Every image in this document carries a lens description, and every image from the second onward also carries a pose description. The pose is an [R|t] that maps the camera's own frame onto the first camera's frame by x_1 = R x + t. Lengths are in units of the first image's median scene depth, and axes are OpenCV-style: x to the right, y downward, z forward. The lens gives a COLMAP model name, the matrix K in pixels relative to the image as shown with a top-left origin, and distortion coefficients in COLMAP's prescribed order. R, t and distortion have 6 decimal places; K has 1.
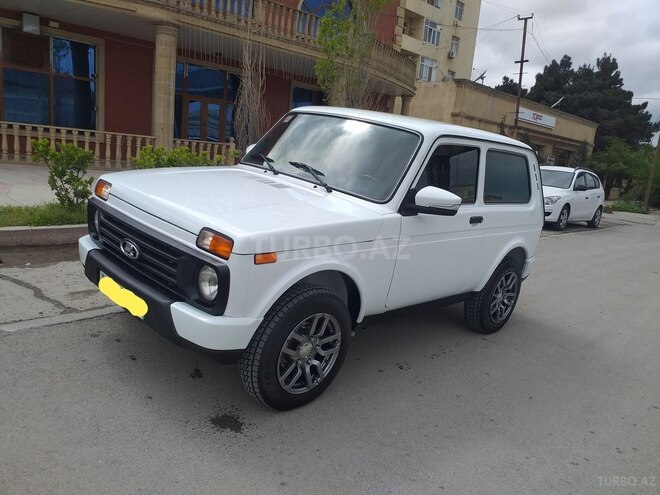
lens RADIAL K [[535.4, 0, 330.0], [0, 535.4, 247.5], [0, 0, 1]] dist [0.059913, -0.099375]
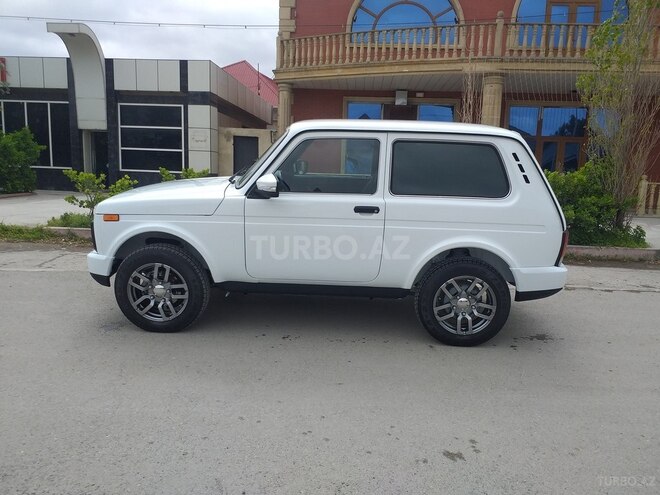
lens RADIAL K [[528.4, 0, 330.0], [0, 528.4, 247.5], [0, 0, 1]] dist [0.074035, -0.108405]
pose [[0.648670, 0.025770, -0.760634, 0.919624], [-0.104394, 0.992993, -0.055385, 0.076008], [0.753876, 0.115332, 0.646815, 0.289045]]
